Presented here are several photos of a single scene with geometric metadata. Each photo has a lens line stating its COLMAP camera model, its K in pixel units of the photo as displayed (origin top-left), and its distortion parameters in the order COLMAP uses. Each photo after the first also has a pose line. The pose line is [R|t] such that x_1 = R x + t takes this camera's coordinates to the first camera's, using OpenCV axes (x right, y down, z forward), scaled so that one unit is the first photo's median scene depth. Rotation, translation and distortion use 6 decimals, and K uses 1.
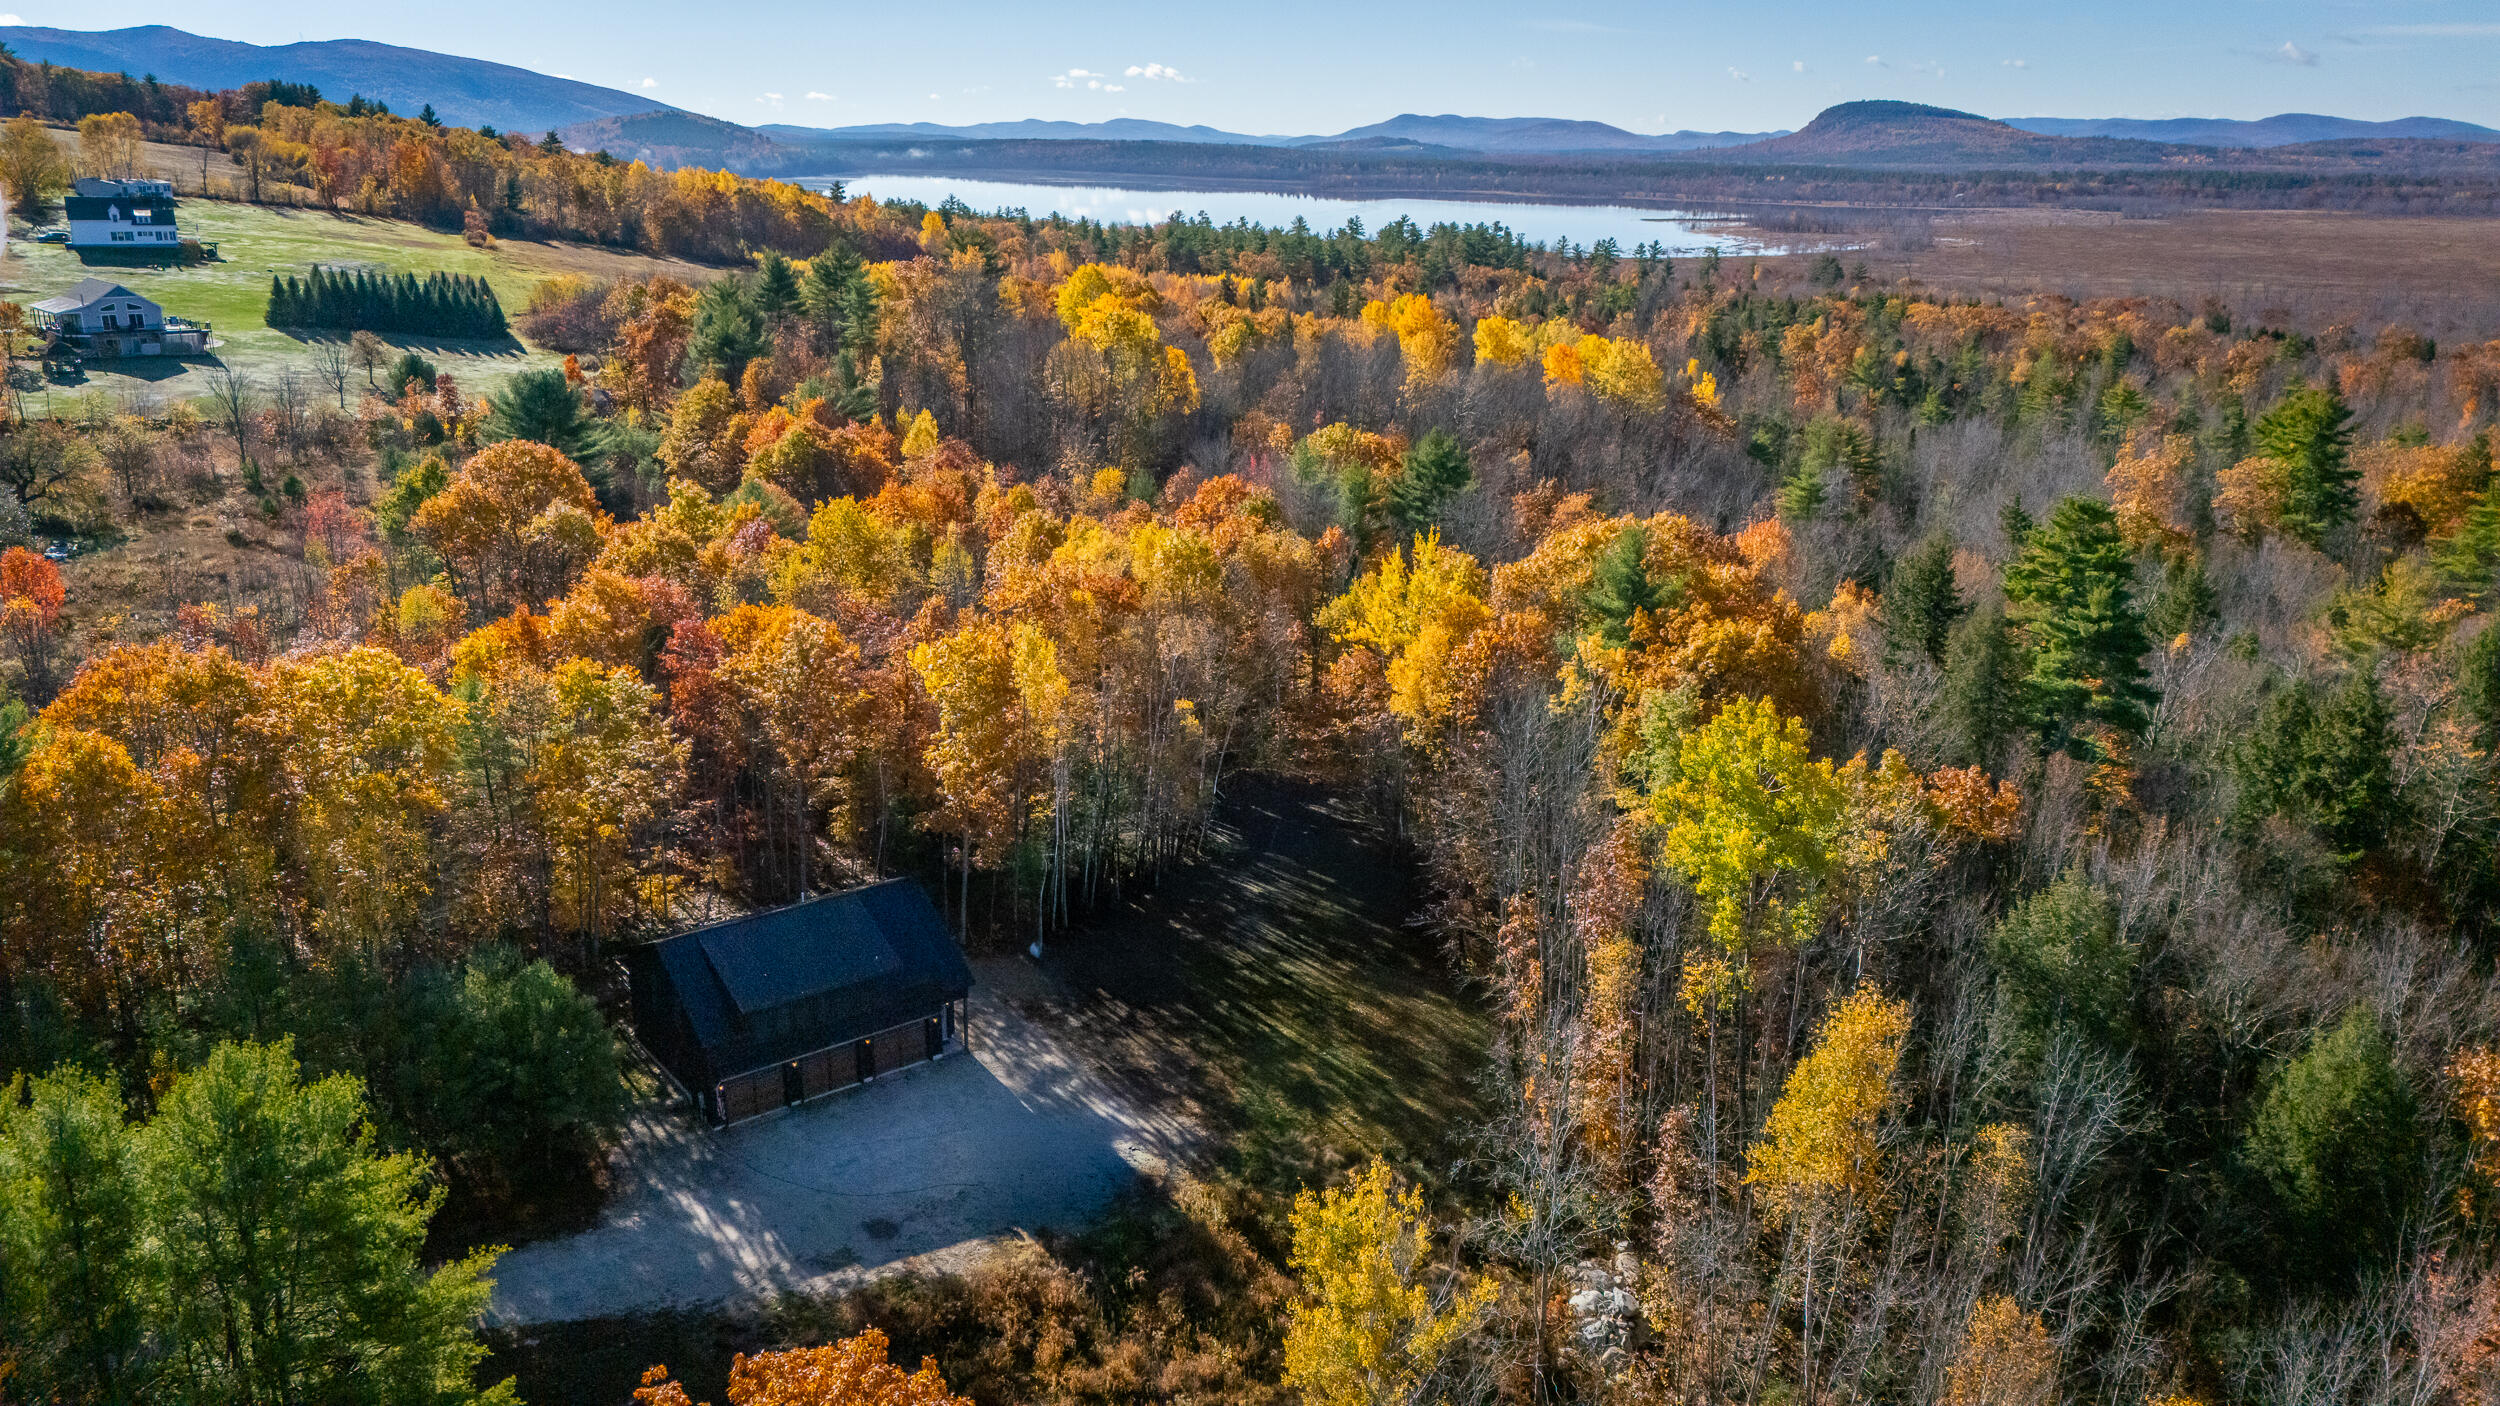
lens RADIAL K [[1772.2, 0, 1250.0], [0, 1772.2, 703.0], [0, 0, 1]] dist [0.117521, -0.141556]
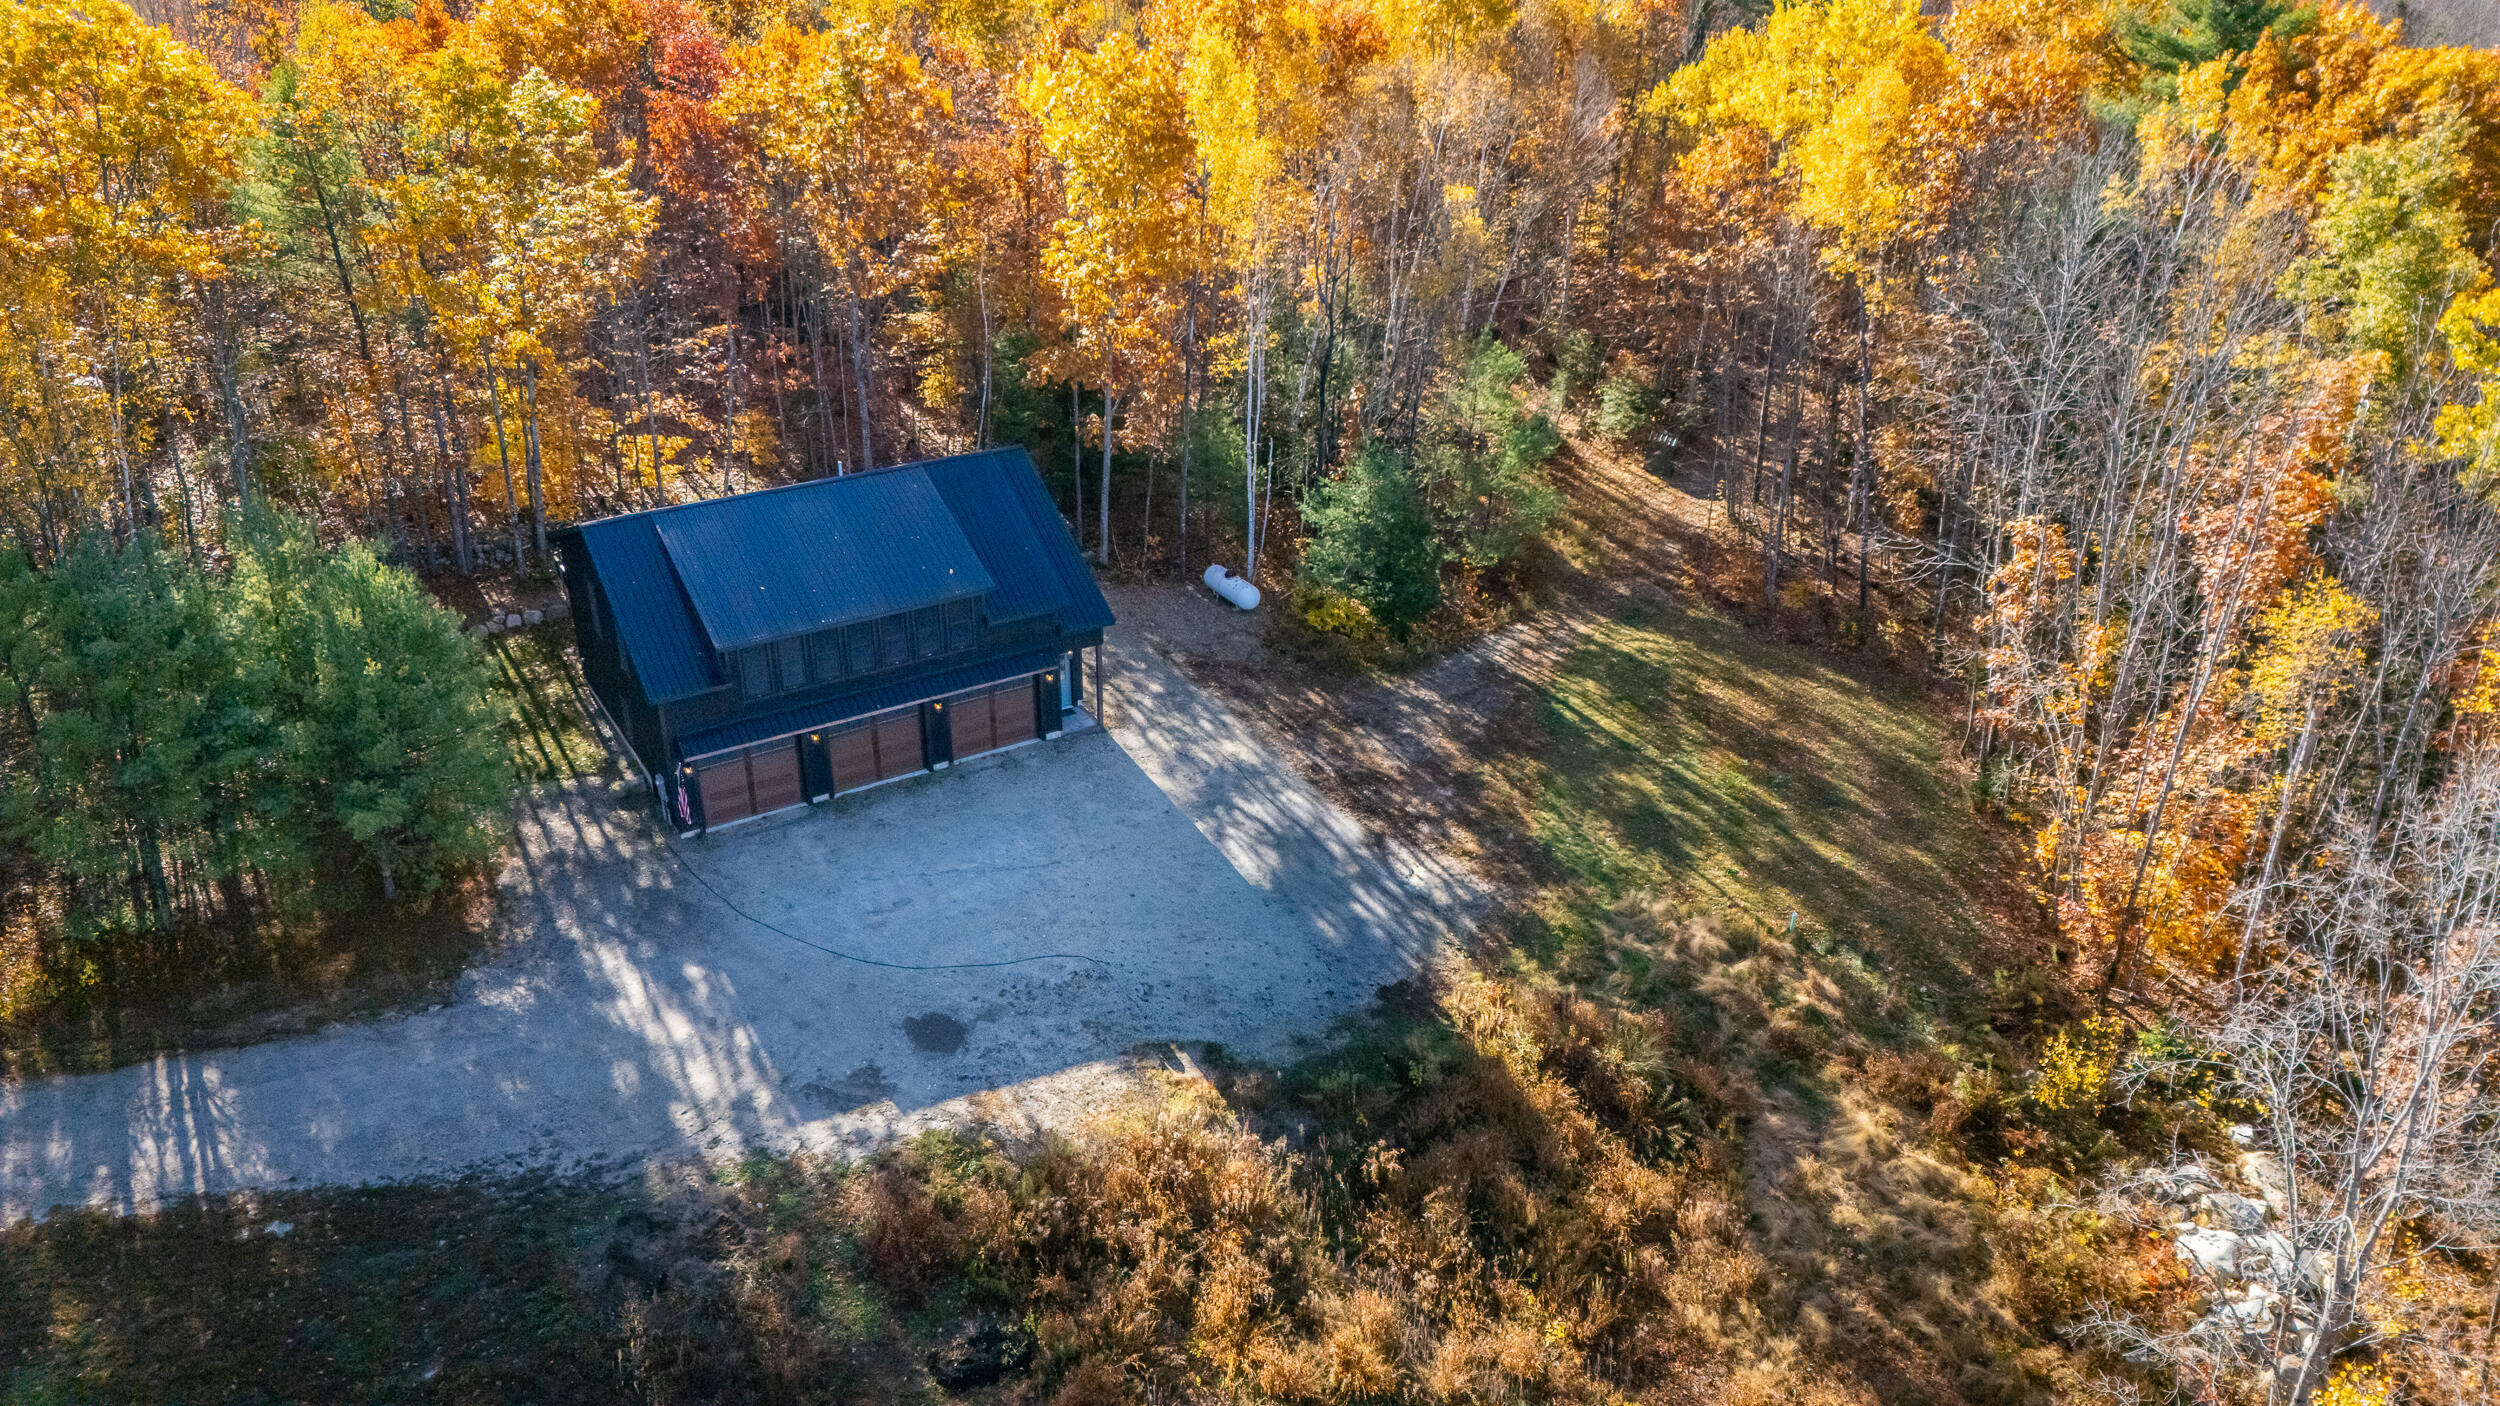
lens RADIAL K [[1772.2, 0, 1250.0], [0, 1772.2, 703.0], [0, 0, 1]] dist [0.117521, -0.141556]
pose [[0.994396, 0.050062, -0.093112, -0.046102], [-0.031111, 0.980343, 0.194831, 0.059517], [0.101036, -0.190842, 0.976407, 0.374831]]
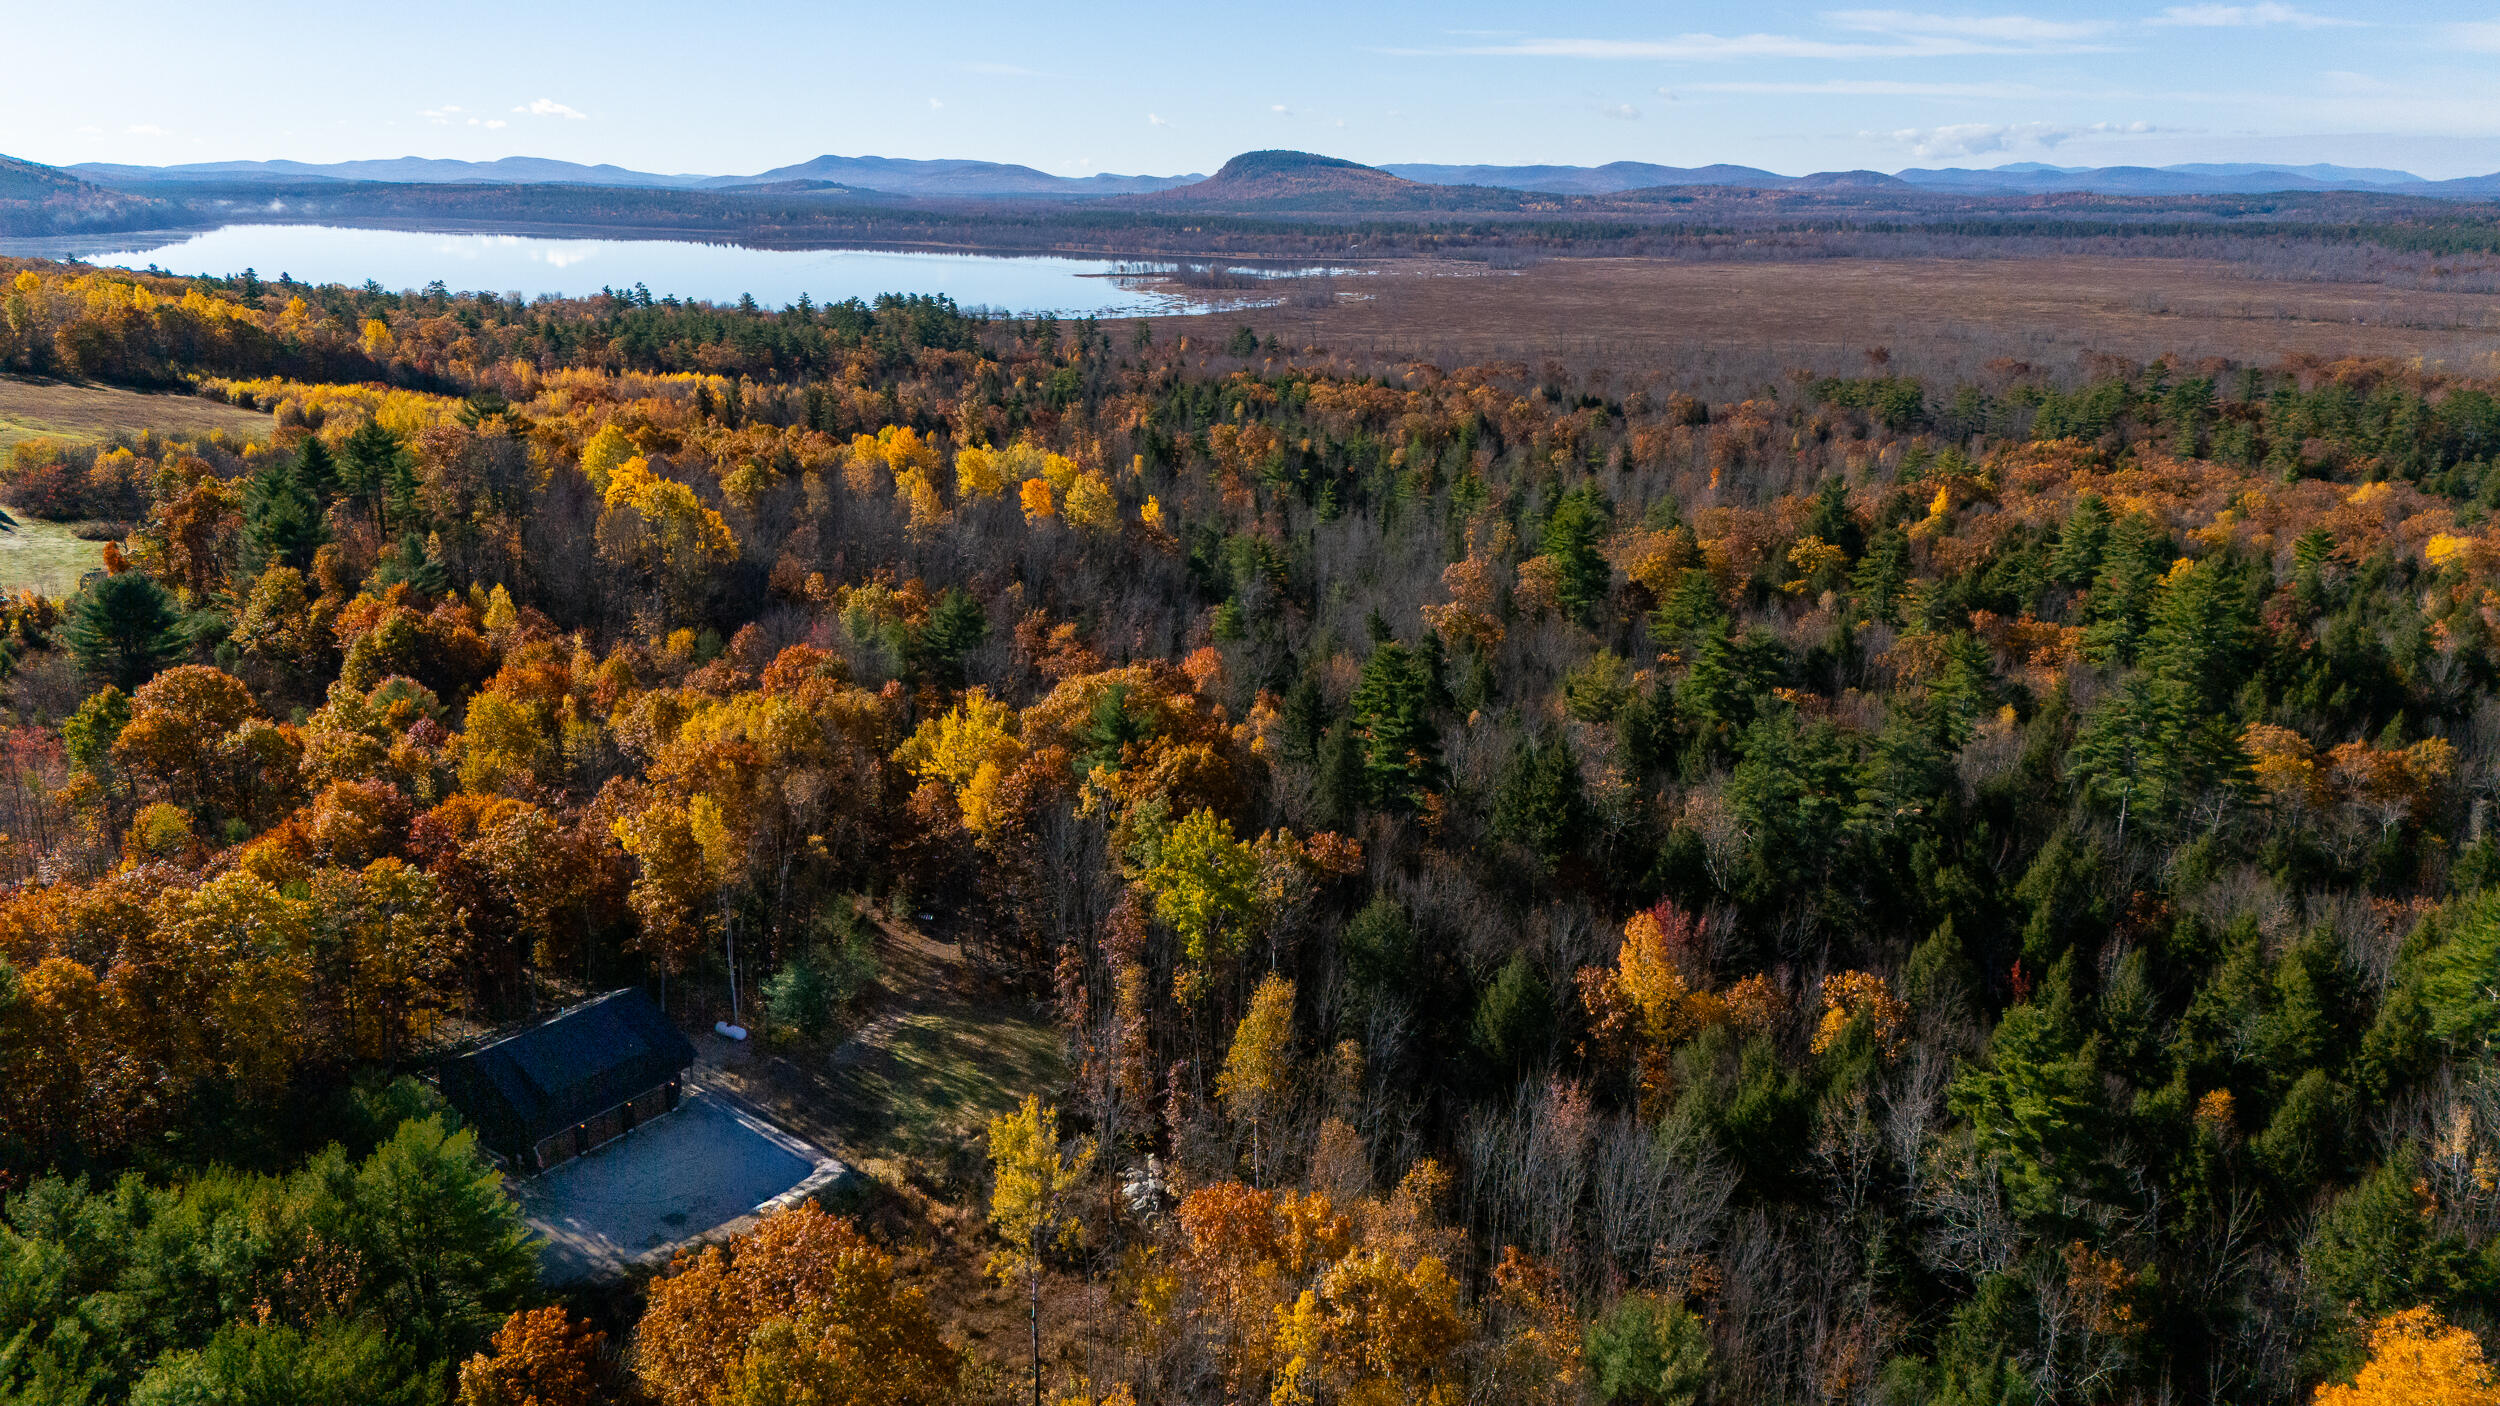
lens RADIAL K [[1772.2, 0, 1250.0], [0, 1772.2, 703.0], [0, 0, 1]] dist [0.117521, -0.141556]
pose [[0.954091, -0.081873, 0.288110, -0.114514], [0.087868, 0.996101, -0.007915, -0.068595], [-0.286339, 0.032867, 0.957564, -0.482090]]
